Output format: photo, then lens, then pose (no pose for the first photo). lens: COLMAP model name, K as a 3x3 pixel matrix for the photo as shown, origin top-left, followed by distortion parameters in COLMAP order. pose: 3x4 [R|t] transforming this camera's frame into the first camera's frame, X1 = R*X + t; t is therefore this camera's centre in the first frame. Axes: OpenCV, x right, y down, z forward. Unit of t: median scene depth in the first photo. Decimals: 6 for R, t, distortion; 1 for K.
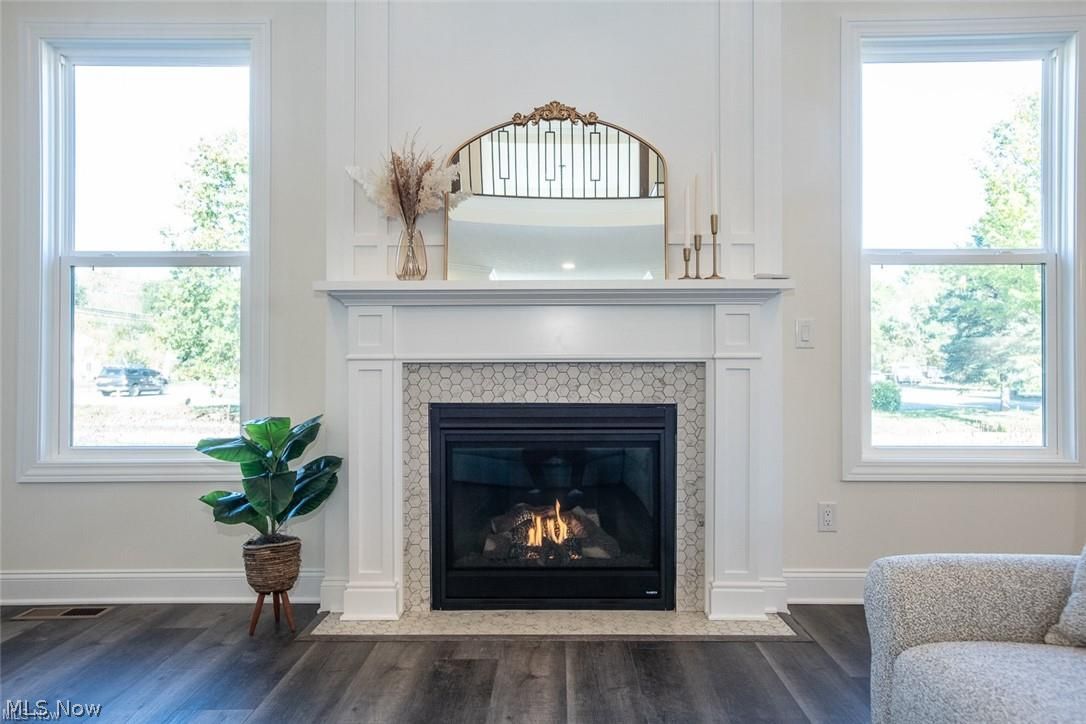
lens RADIAL K [[793.7, 0, 548.3], [0, 793.7, 359.9], [0, 0, 1]] dist [-0.004740, 0.017532]
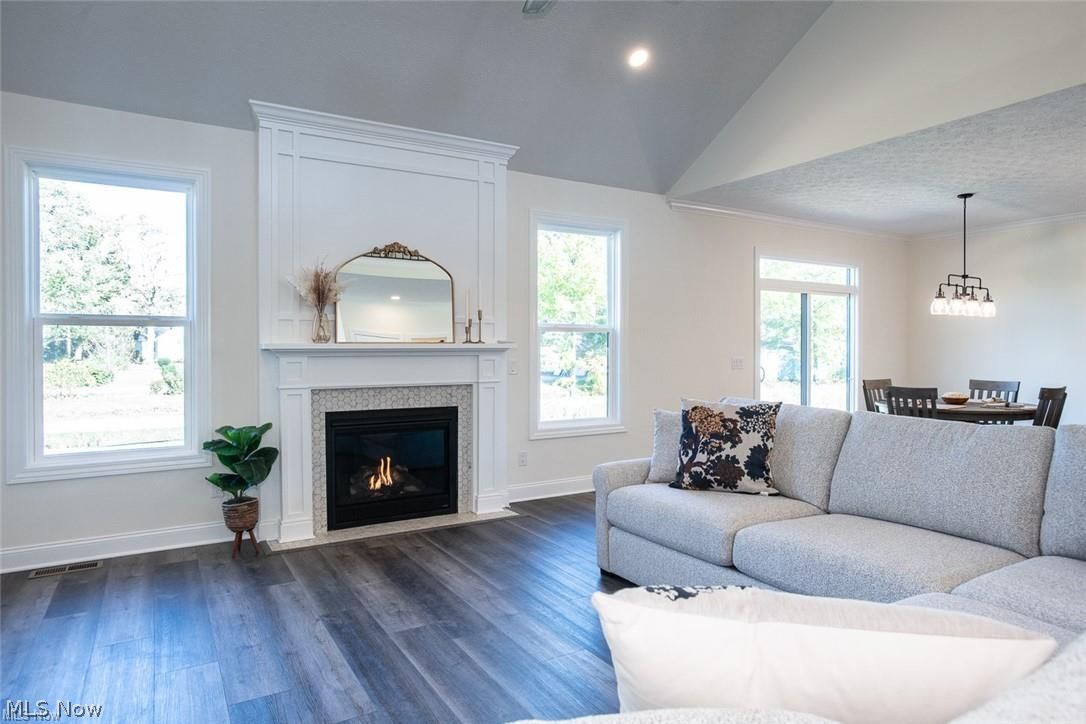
lens RADIAL K [[648.7, 0, 562.9], [0, 648.7, 353.9], [0, 0, 1]] dist [-0.035465, 0.009648]
pose [[0.840000, -0.003189, 0.542577, -0.477072], [-0.005470, 0.999882, 0.014346, -0.095267], [-0.542559, -0.015018, 0.839883, -0.455574]]
